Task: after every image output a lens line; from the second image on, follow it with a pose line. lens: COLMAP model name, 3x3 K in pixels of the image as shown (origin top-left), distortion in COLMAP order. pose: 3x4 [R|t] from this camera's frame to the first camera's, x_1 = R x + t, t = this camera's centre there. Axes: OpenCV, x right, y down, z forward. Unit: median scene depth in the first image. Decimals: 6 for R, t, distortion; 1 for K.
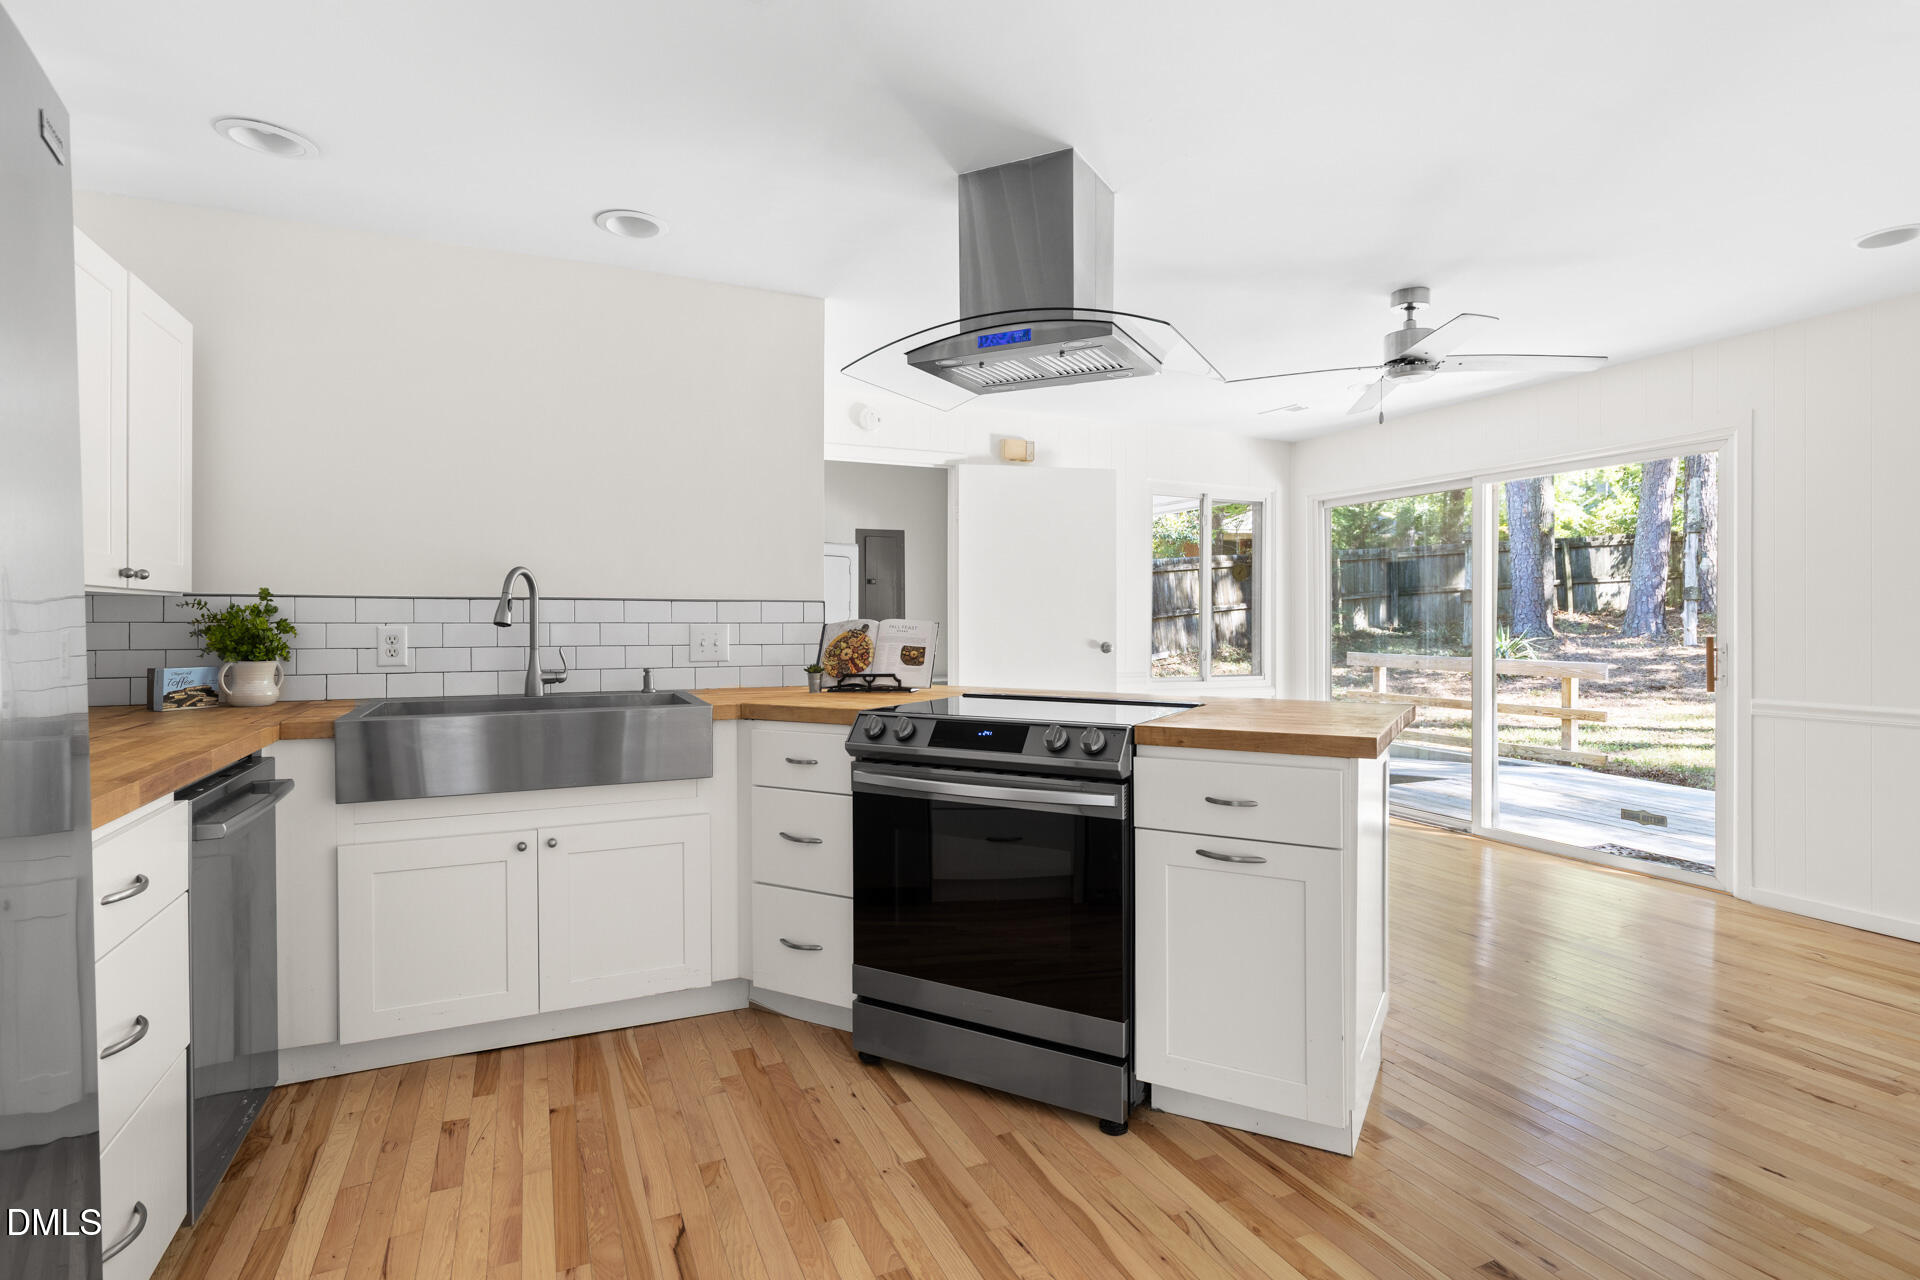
lens RADIAL K [[941.4, 0, 966.1], [0, 941.4, 632.8], [0, 0, 1]] dist [-0.000669, -0.001475]
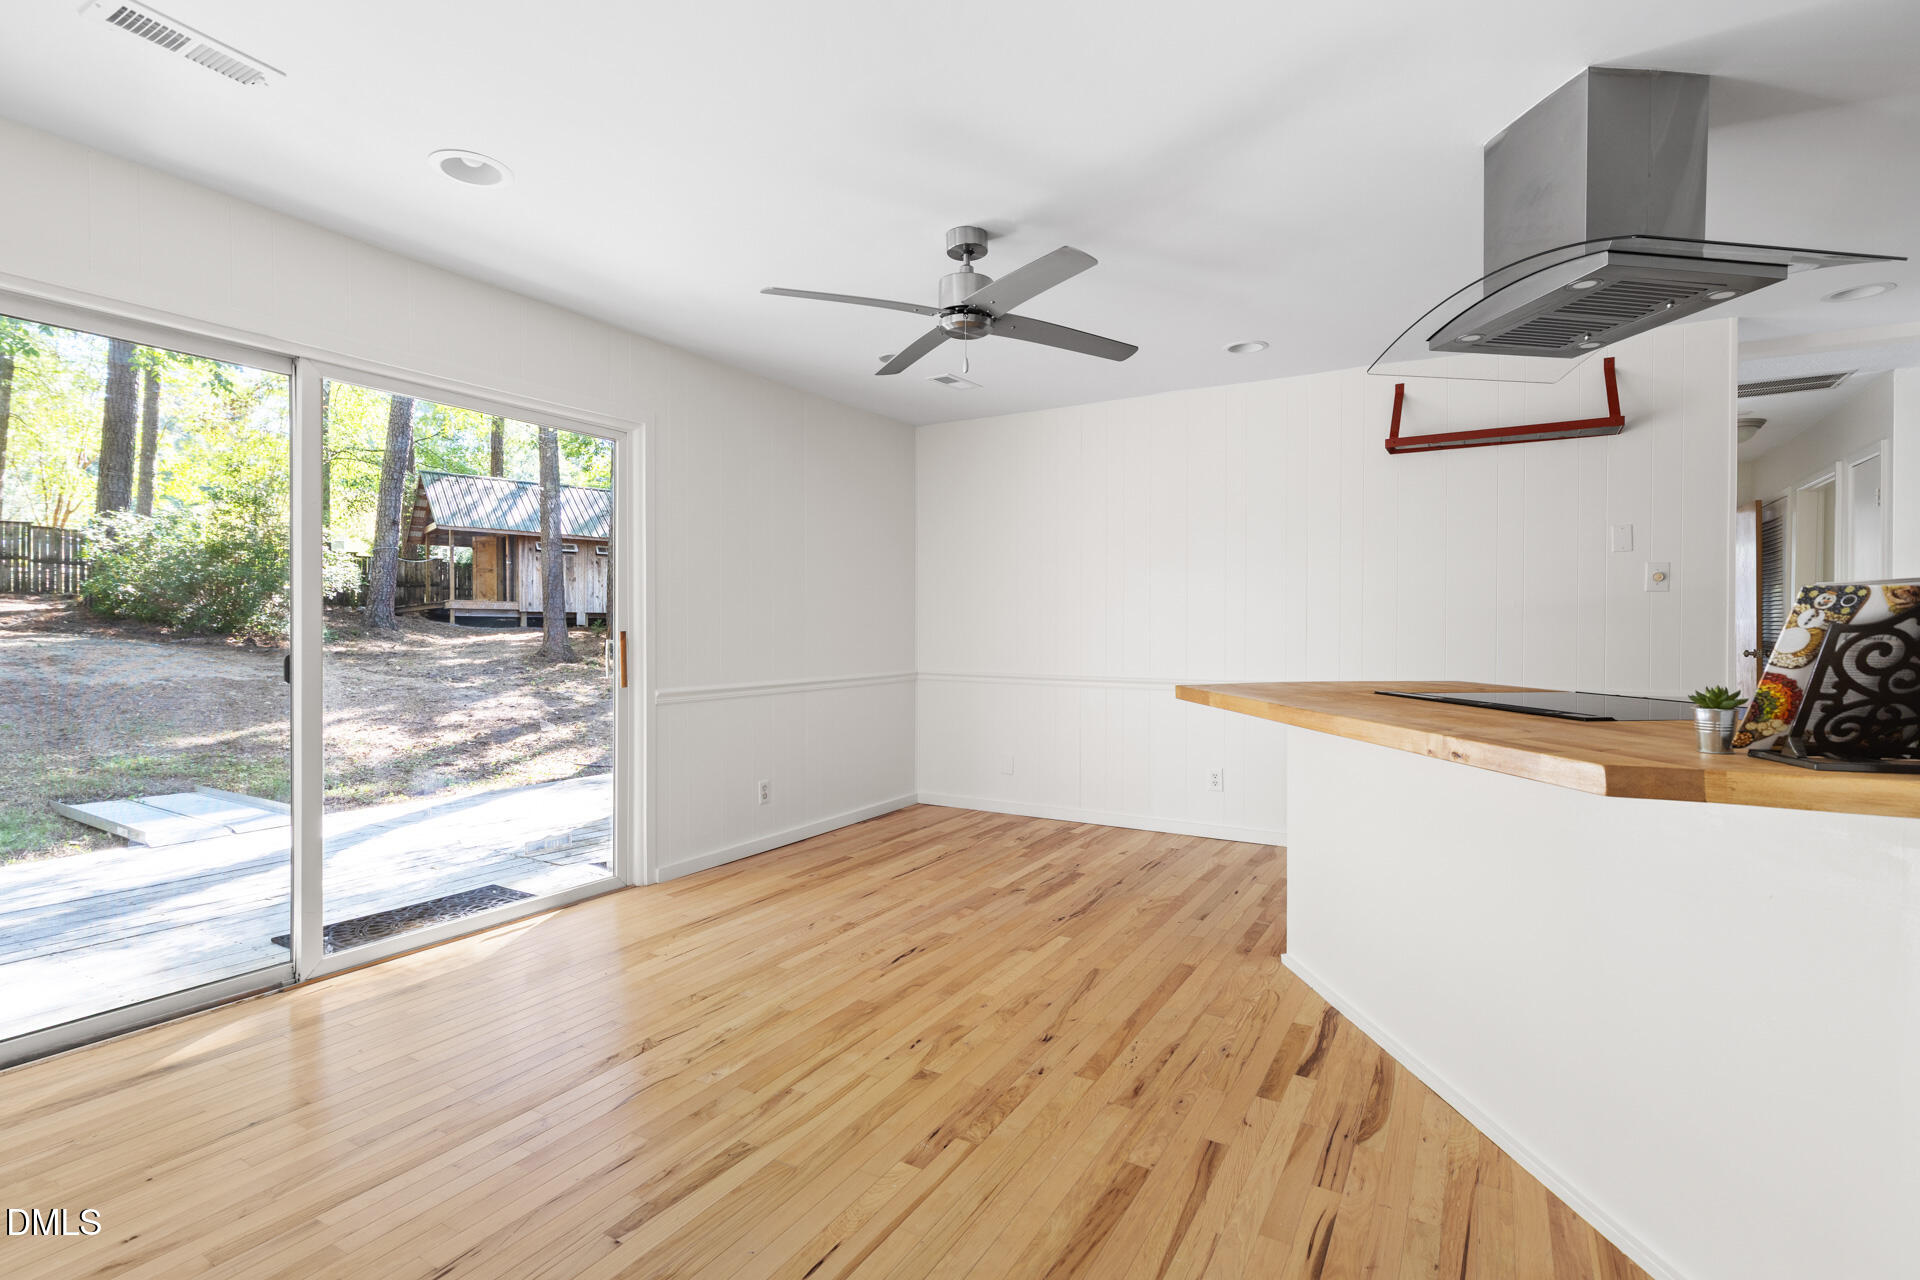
lens RADIAL K [[911.1, 0, 969.2], [0, 911.1, 635.8], [0, 0, 1]] dist [0.003766, -0.001208]
pose [[-0.570252, -0.006249, 0.821446, -0.328759], [0.007704, 0.999886, 0.012955, -0.002501], [-0.821434, 0.013716, -0.570139, 2.057183]]
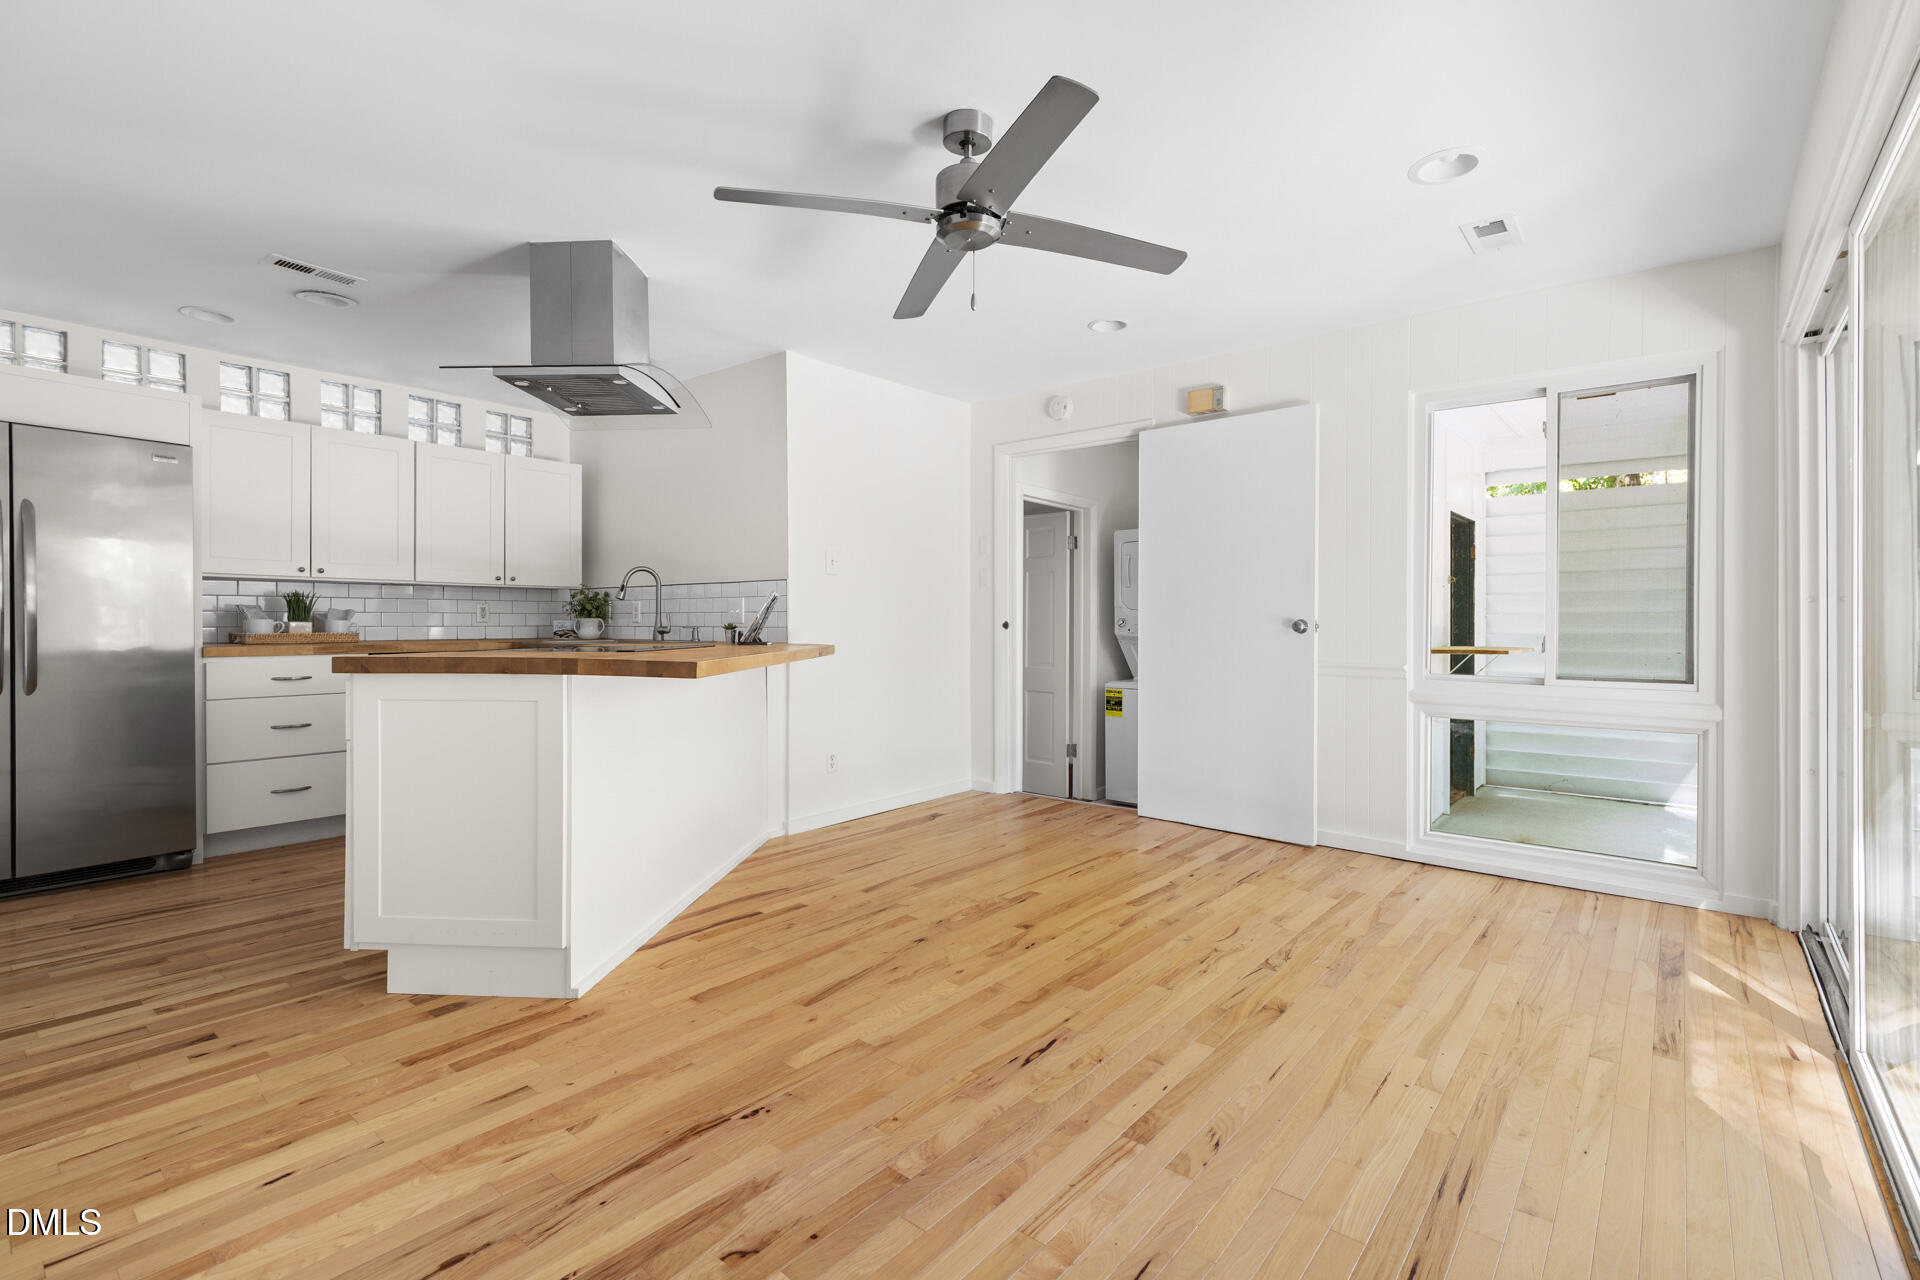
lens RADIAL K [[874.2, 0, 966.0], [0, 874.2, 619.7], [0, 0, 1]] dist [0.009166, -0.001522]
pose [[0.436152, -0.002721, -0.899869, 1.503061], [-0.012083, 0.999888, -0.008880, 0.042974], [0.899792, 0.014746, 0.436070, 0.968868]]
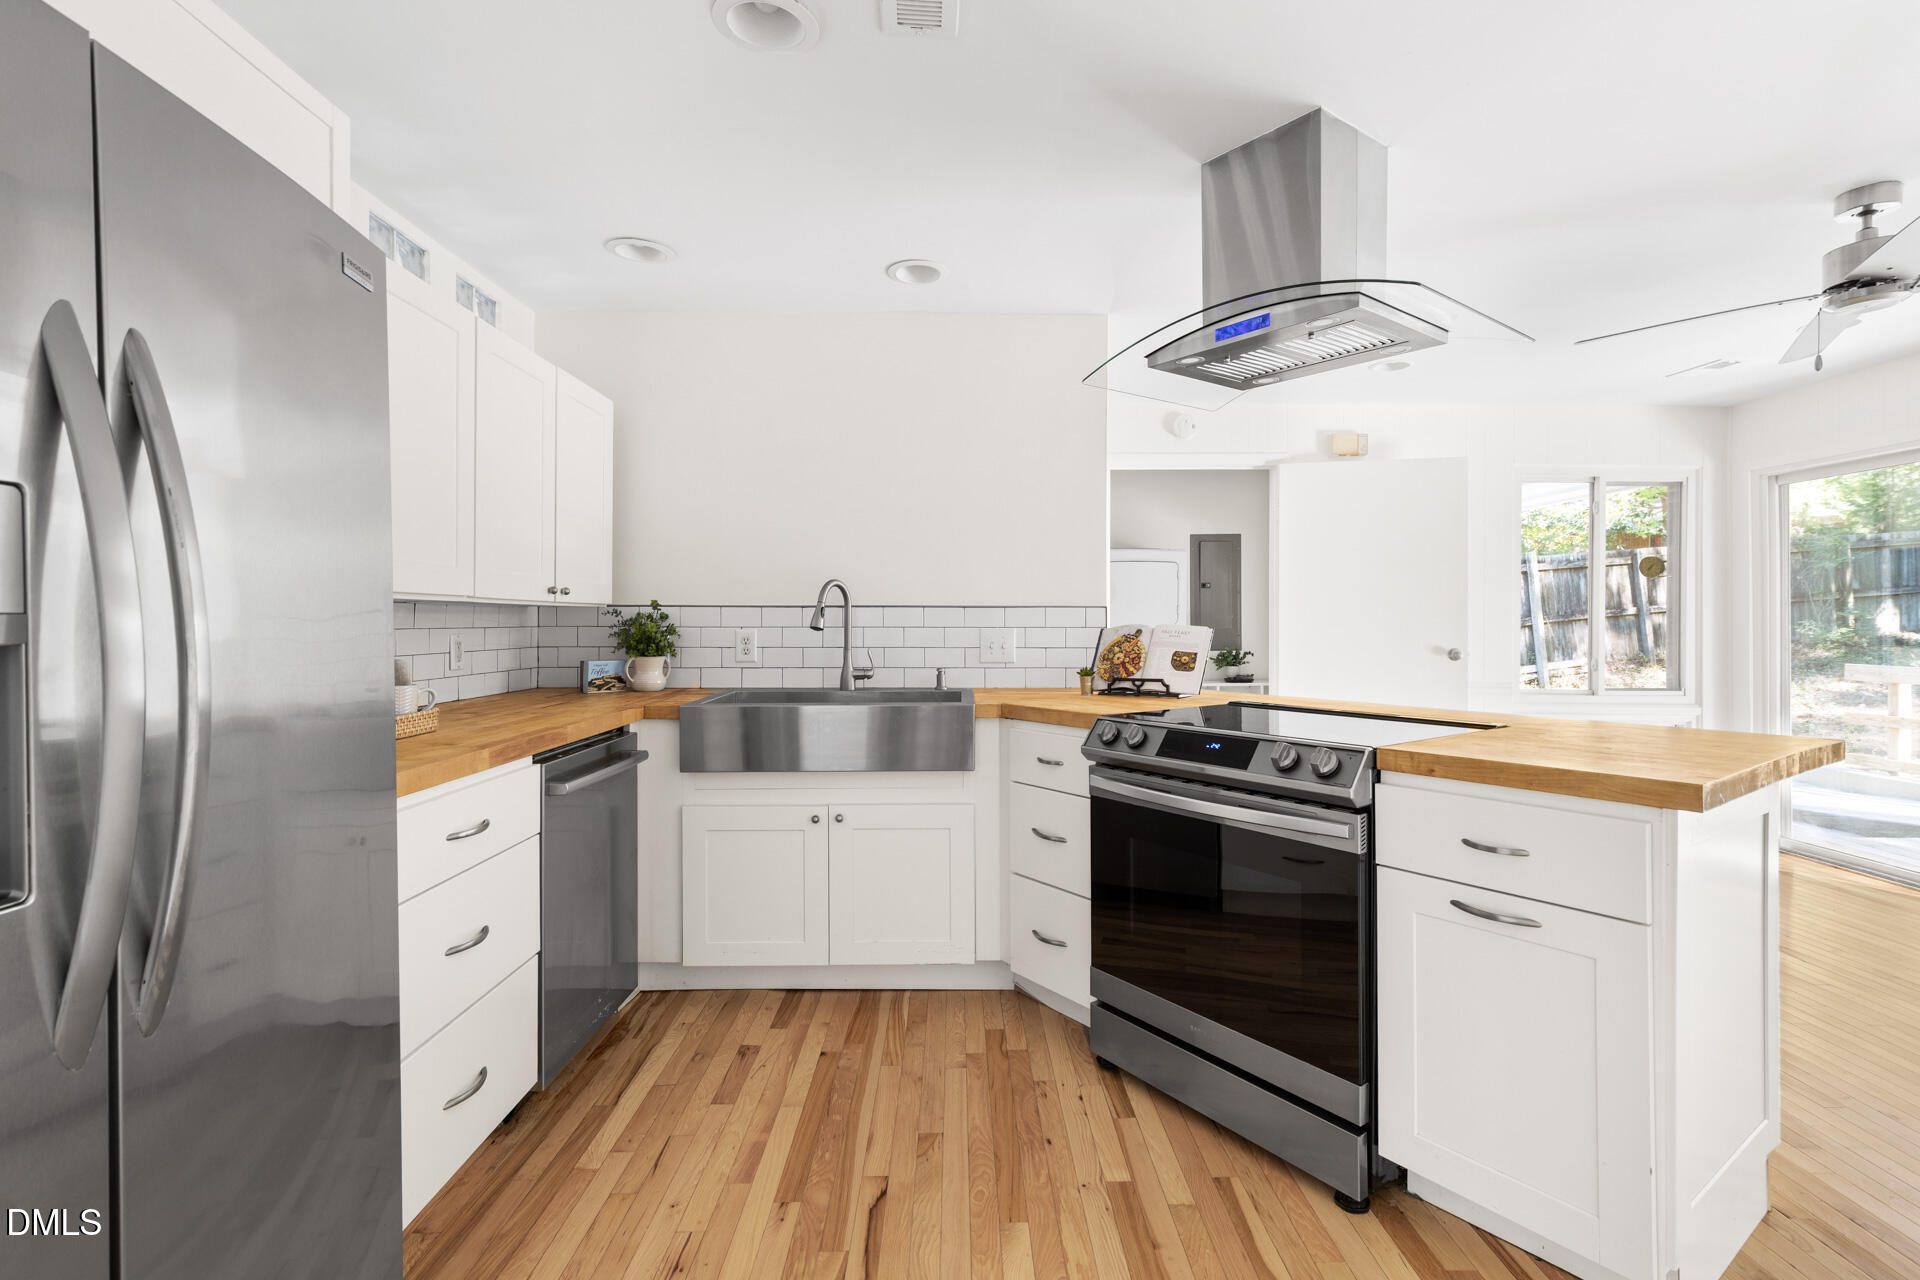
lens RADIAL K [[874.2, 0, 965.0], [0, 874.2, 628.8], [0, 0, 1]] dist [0.009166, -0.001522]
pose [[0.912573, 0.003564, -0.408899, 0.140230], [-0.005776, 0.999975, -0.004176, -0.005762], [0.408873, 0.006173, 0.912570, 0.084857]]
